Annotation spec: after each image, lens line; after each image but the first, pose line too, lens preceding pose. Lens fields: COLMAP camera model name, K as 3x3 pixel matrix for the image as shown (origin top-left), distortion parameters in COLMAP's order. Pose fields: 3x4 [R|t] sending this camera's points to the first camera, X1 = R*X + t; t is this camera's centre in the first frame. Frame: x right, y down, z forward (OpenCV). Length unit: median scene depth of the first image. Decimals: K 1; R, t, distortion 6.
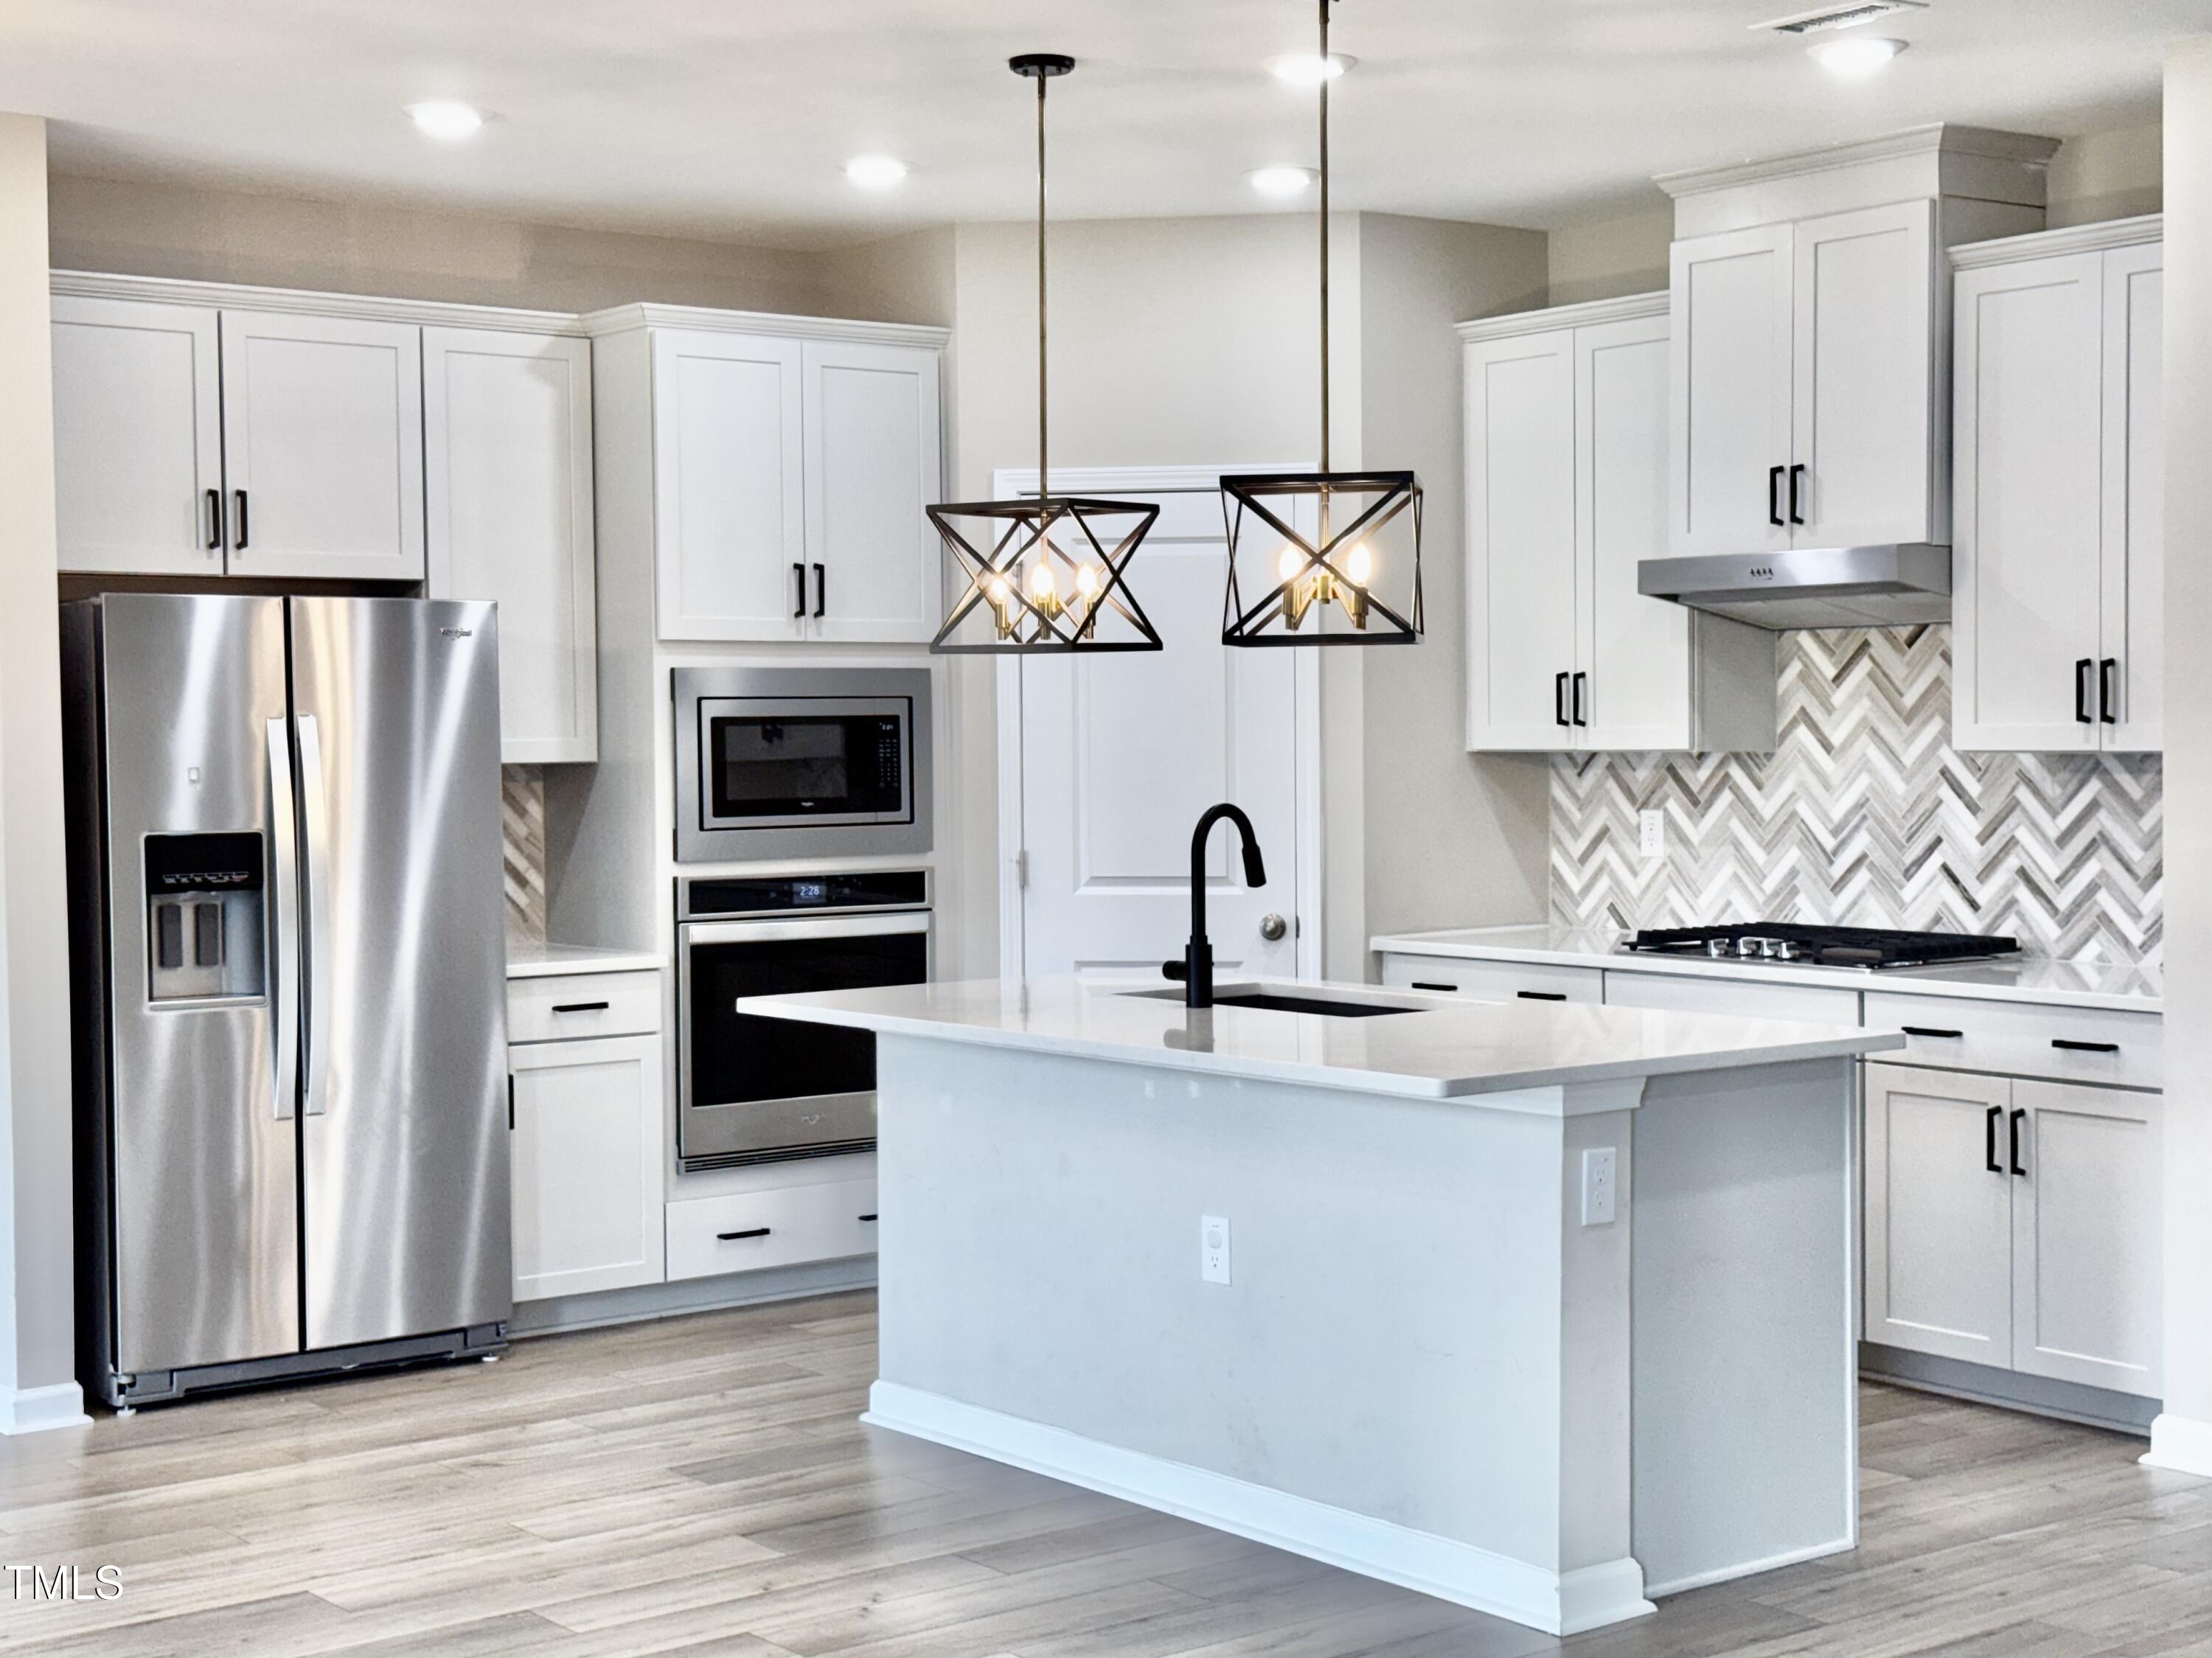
lens RADIAL K [[3249.6, 0, 1119.6], [0, 3249.6, 835.9], [0, 0, 1]] dist [0.151347, 0.000000]
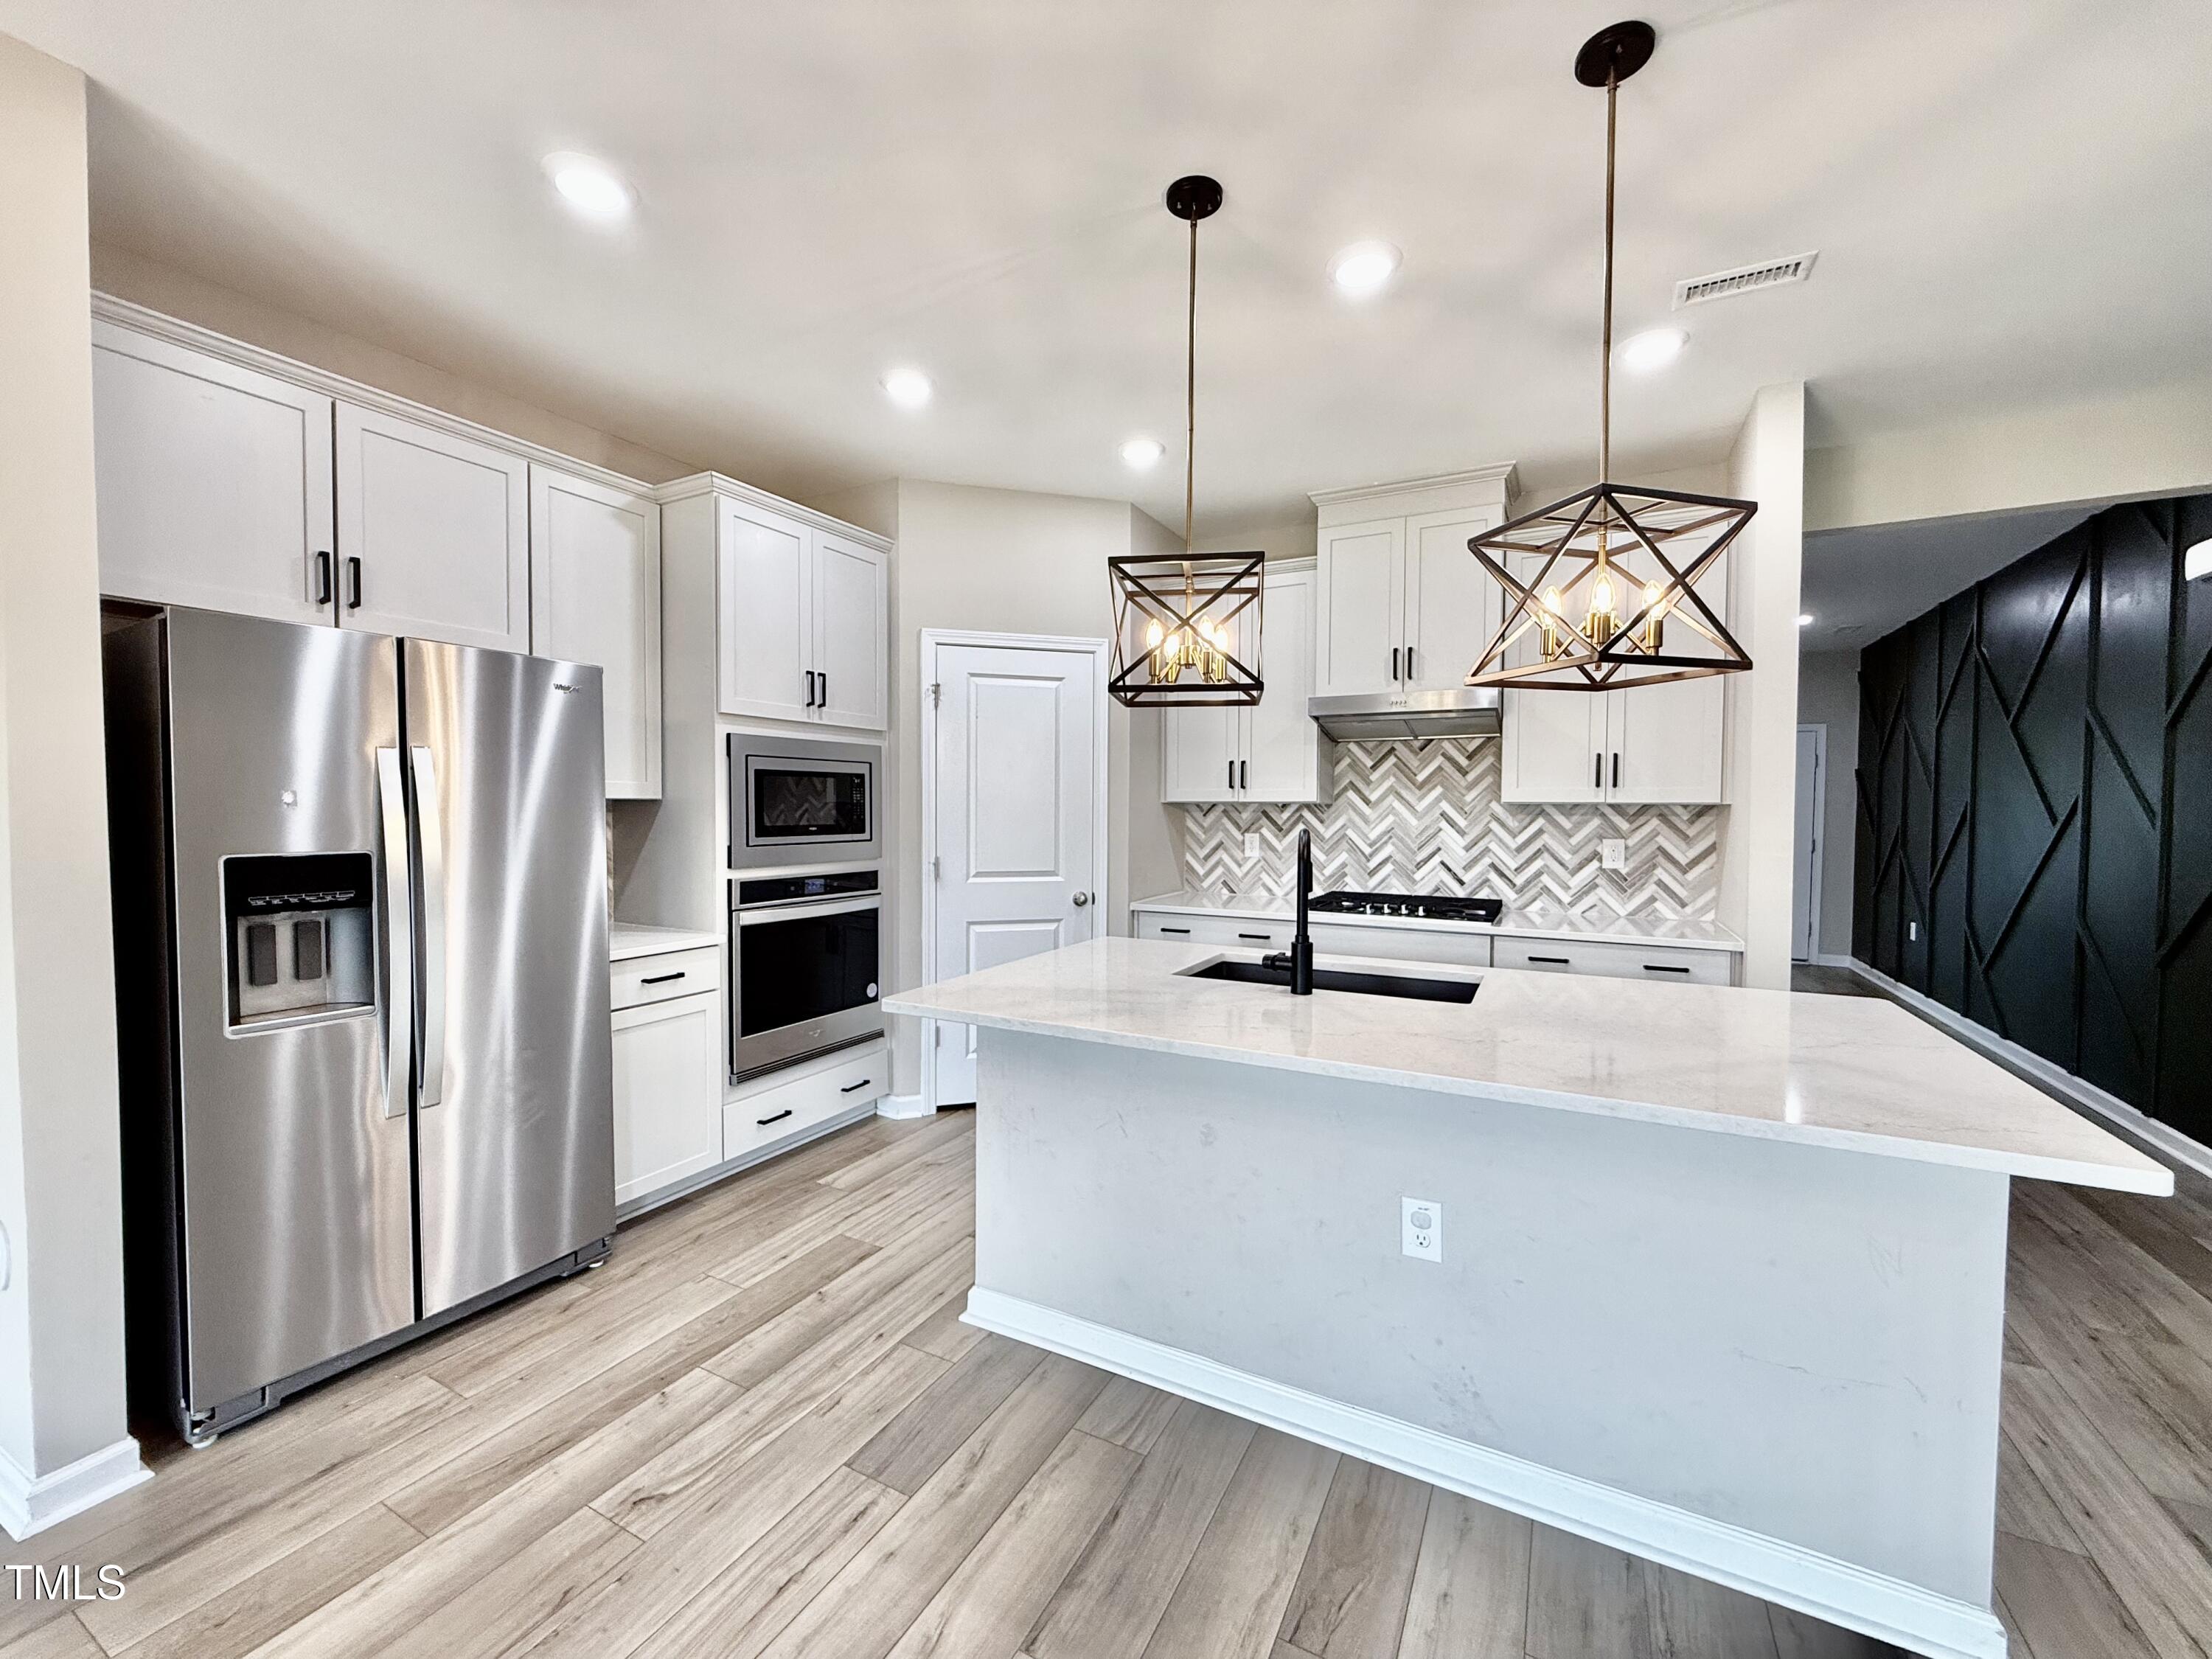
lens RADIAL K [[885.5, 0, 1101.0], [0, 885.5, 832.7], [0, 0, 1]] dist [0.000357, 0.000514]
pose [[0.913070, 0.001734, 0.407799, -0.148806], [0.001396, 0.999972, -0.007377, -0.004854], [-0.407800, 0.007305, 0.913042, 0.587926]]
